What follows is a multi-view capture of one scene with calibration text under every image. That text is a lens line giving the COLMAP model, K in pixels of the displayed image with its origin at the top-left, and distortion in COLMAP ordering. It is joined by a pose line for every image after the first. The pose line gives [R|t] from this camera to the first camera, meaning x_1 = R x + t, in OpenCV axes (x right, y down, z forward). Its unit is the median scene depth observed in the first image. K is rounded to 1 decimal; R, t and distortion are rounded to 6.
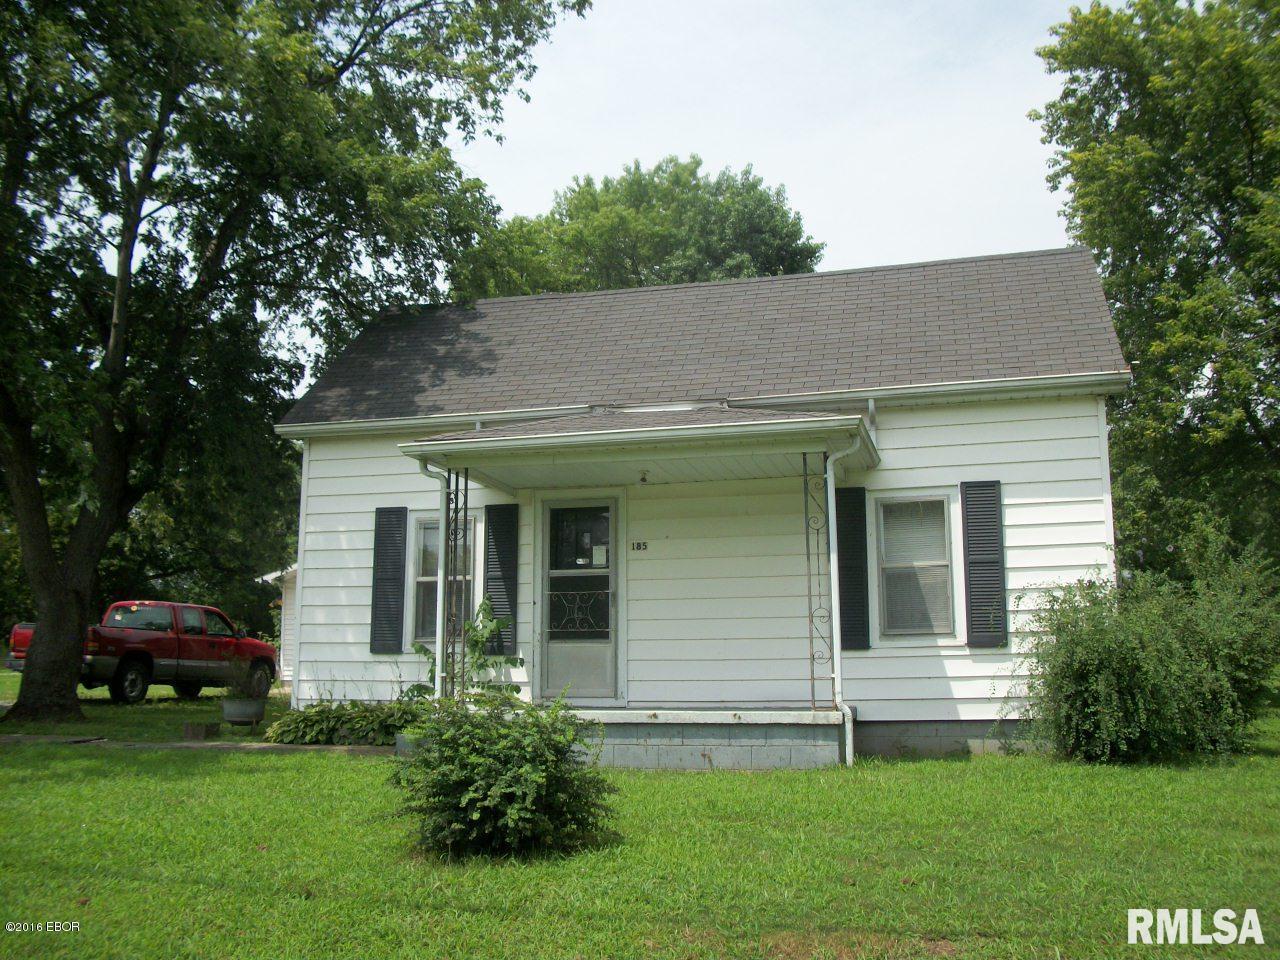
lens RADIAL K [[1186.6, 0, 640.0], [0, 1186.6, 480.0], [0, 0, 1]] dist [-0.106870, -0.004008]
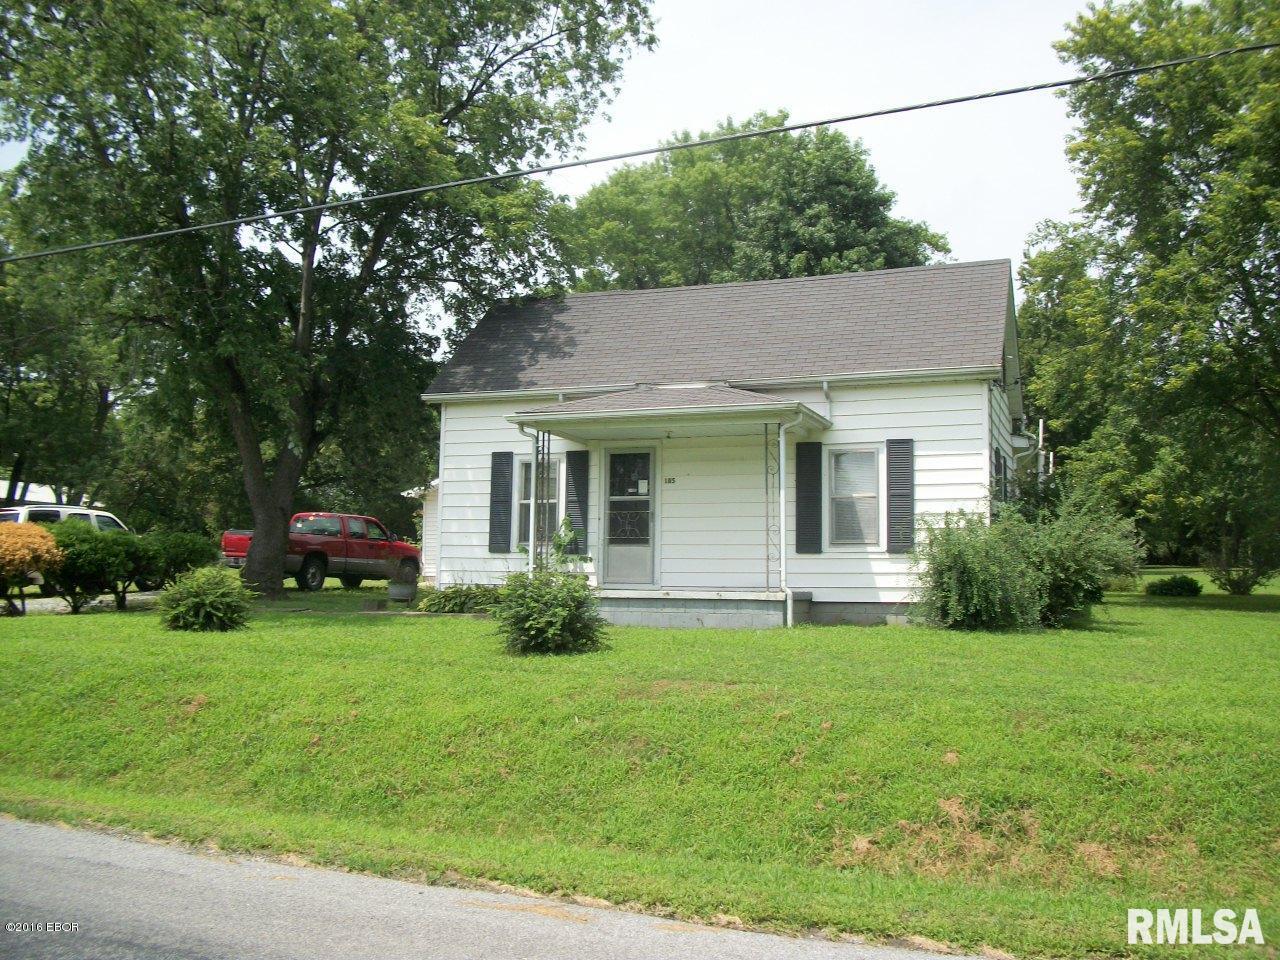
lens RADIAL K [[1186.6, 0, 640.0], [0, 1186.6, 480.0], [0, 0, 1]] dist [-0.106870, -0.004008]
pose [[0.994053, 0.005687, -0.108751, 0.116379], [0.002925, 0.996881, 0.078860, -0.057319], [0.108860, -0.078709, 0.990936, -0.426313]]
